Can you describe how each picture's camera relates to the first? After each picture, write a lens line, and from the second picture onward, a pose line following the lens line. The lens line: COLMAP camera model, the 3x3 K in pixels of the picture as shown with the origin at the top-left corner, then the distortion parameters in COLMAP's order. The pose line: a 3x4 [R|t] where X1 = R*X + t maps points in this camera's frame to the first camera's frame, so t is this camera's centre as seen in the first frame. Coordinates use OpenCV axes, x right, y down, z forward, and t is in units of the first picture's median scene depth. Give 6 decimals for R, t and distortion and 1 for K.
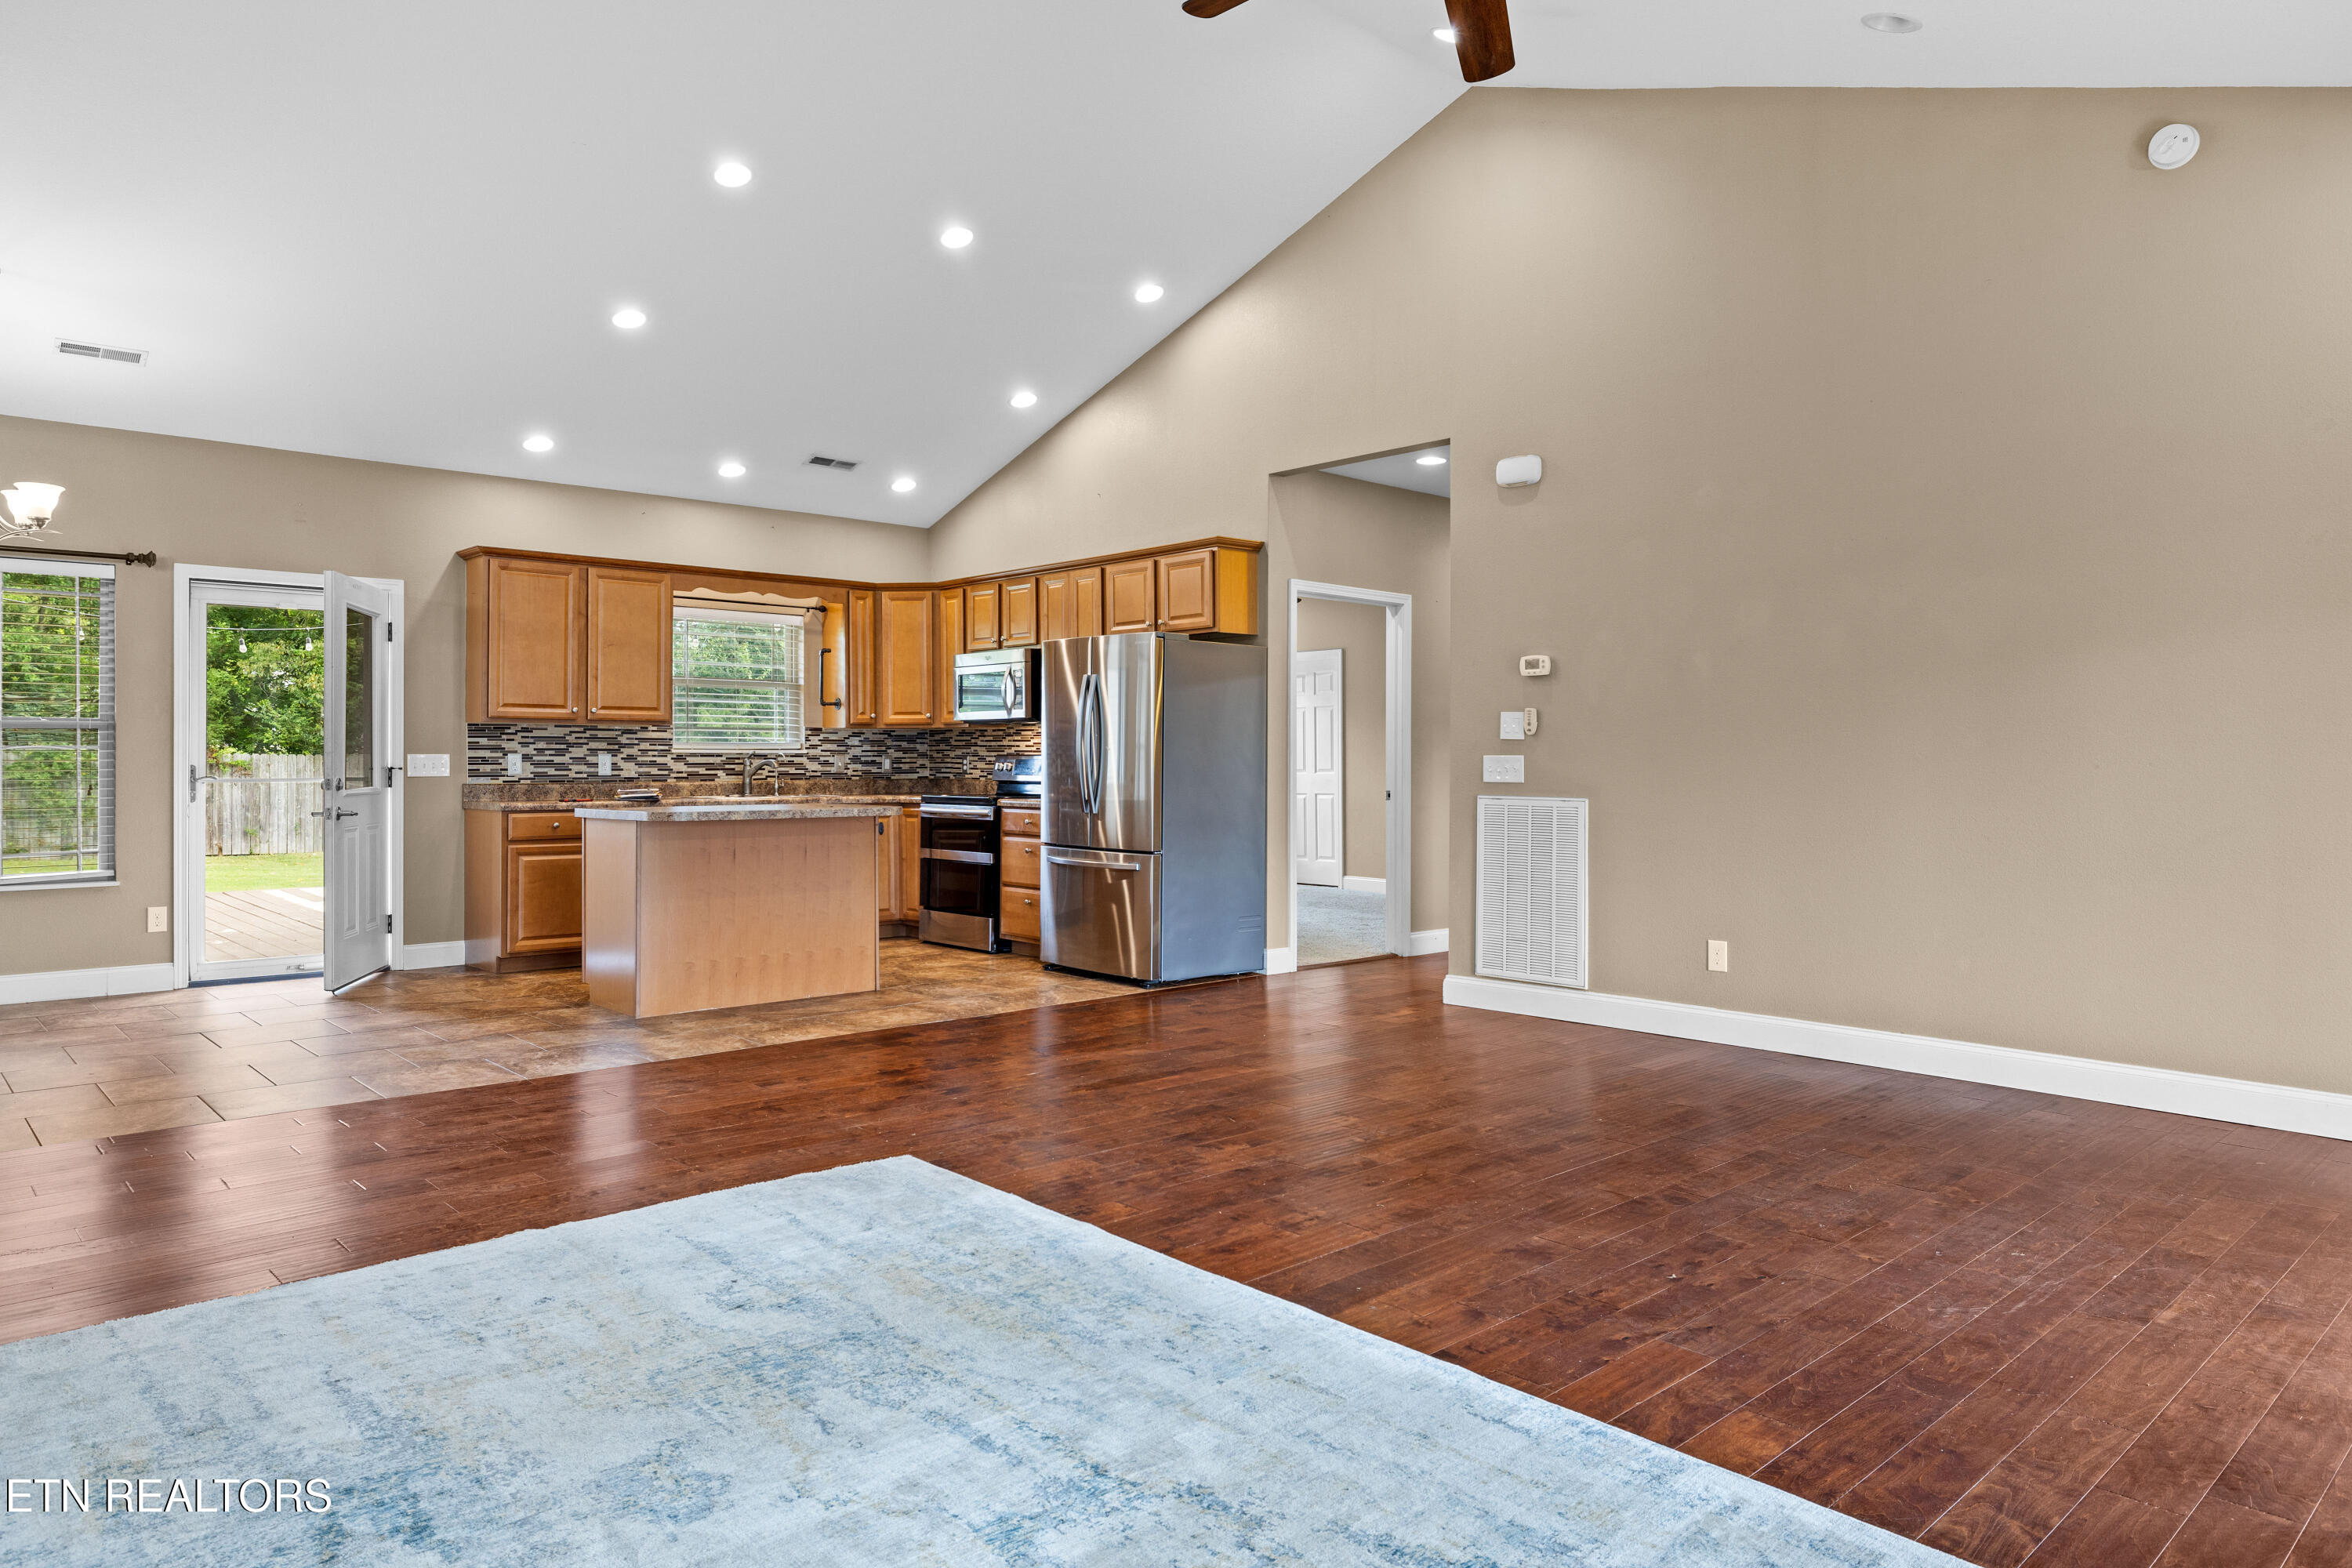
lens RADIAL K [[1460.6, 0, 1172.1], [0, 1460.6, 755.6], [0, 0, 1]] dist [-0.005356, 0.002105]
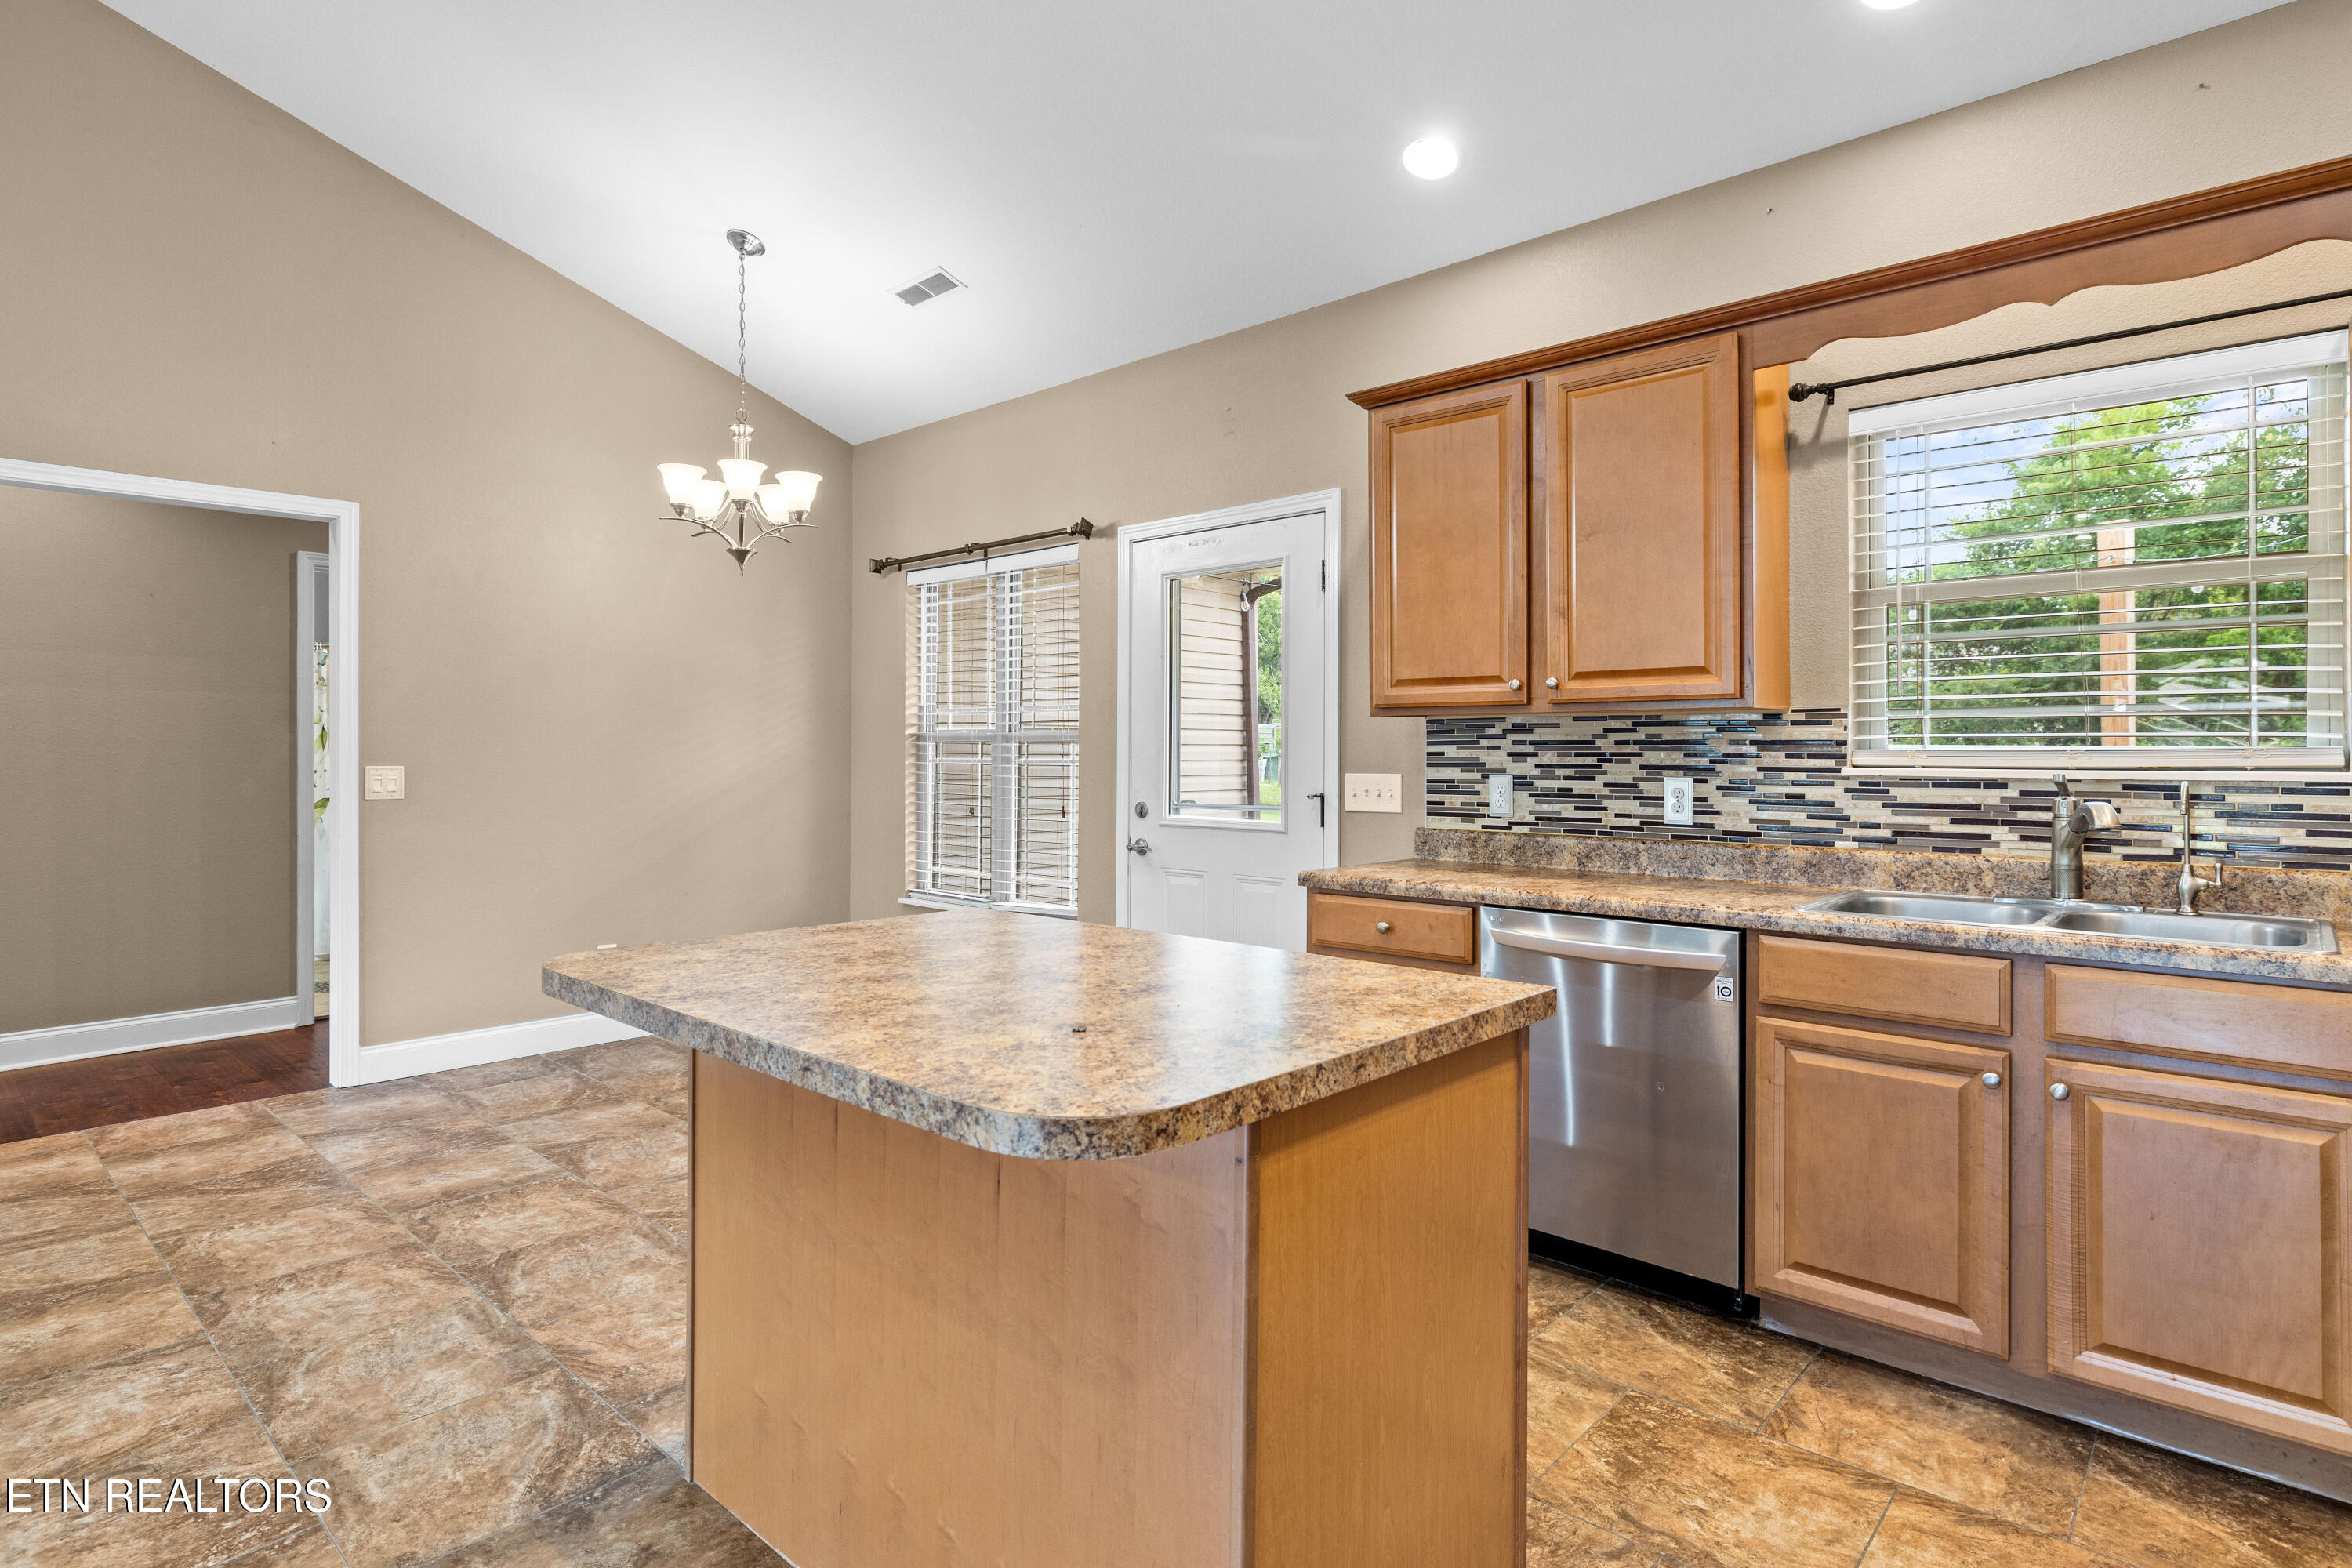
lens RADIAL K [[1215.8, 0, 1170.6], [0, 1215.8, 746.2], [0, 0, 1]] dist [-0.002262, 0.000543]
pose [[0.082090, -0.005633, -0.996609, -0.026406], [0.001160, 0.999984, -0.005557, -0.009038], [0.996624, -0.000700, 0.082095, 0.840038]]
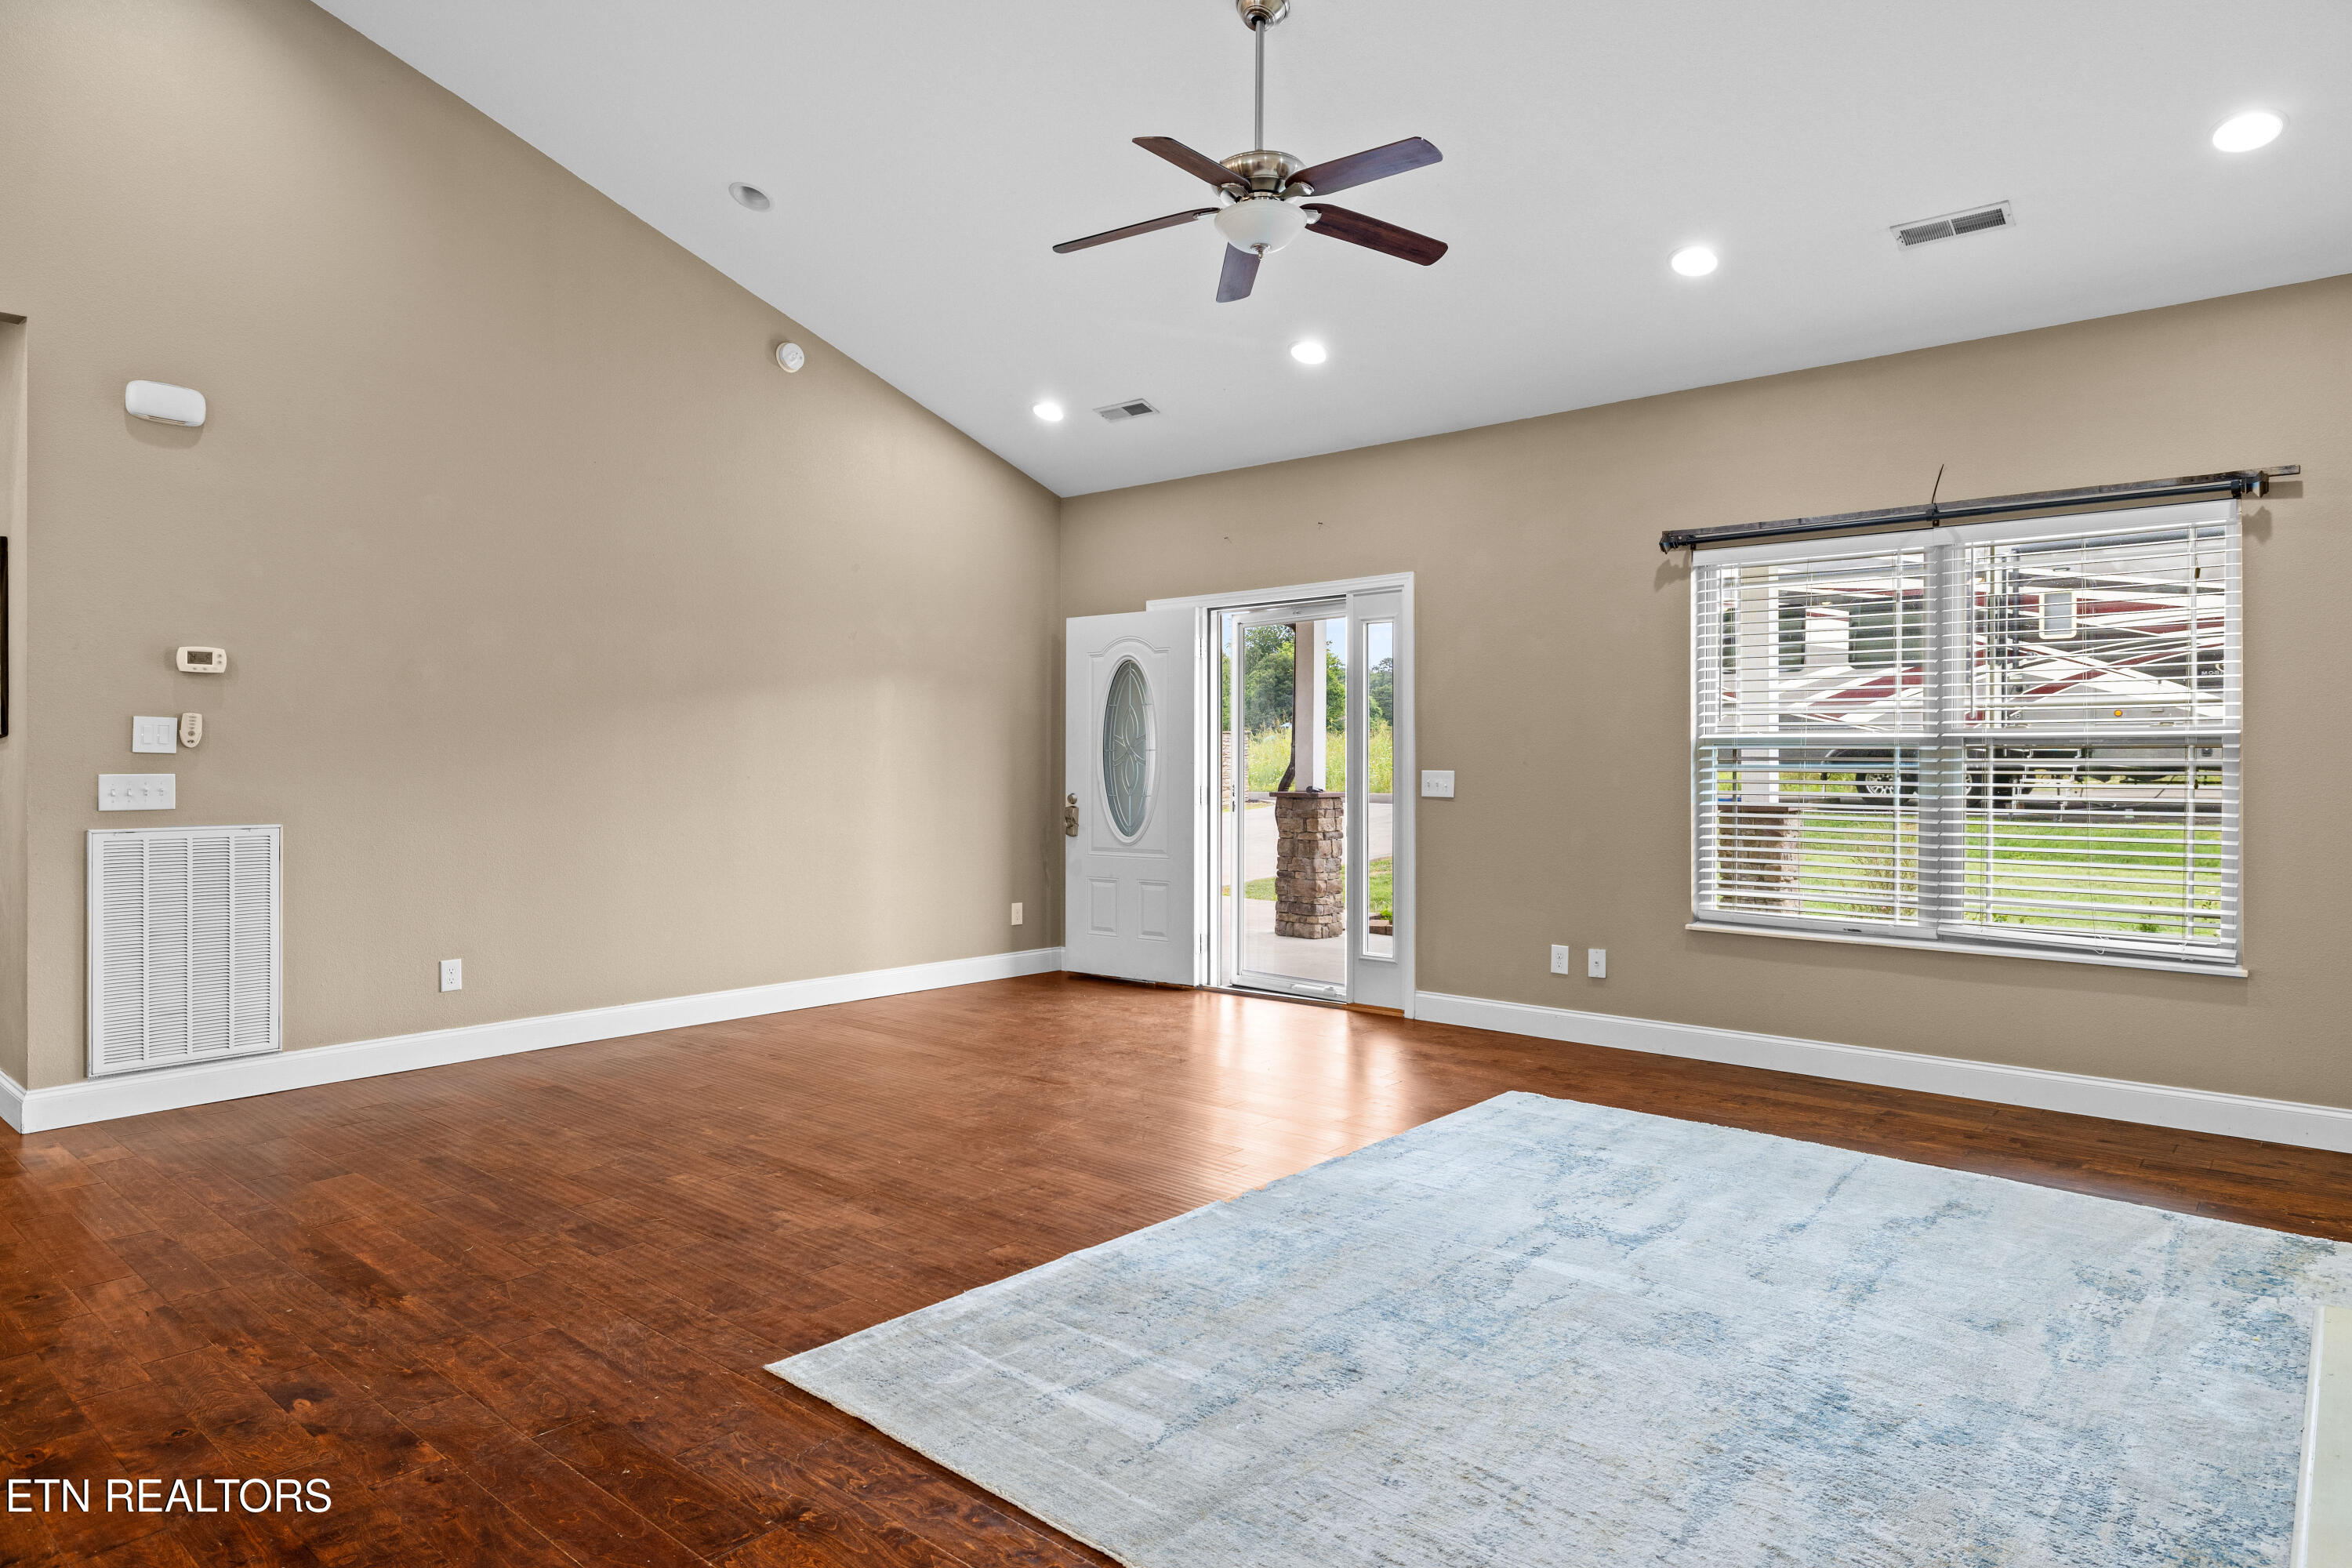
lens RADIAL K [[1376.9, 0, 1166.5], [0, 1376.9, 753.0], [0, 0, 1]] dist [-0.011430, -0.001159]
pose [[-0.108007, 0.000178, 0.994150, -0.423834], [-0.002449, 0.999997, -0.000445, -0.009447], [-0.994147, -0.002483, -0.108006, 0.438984]]
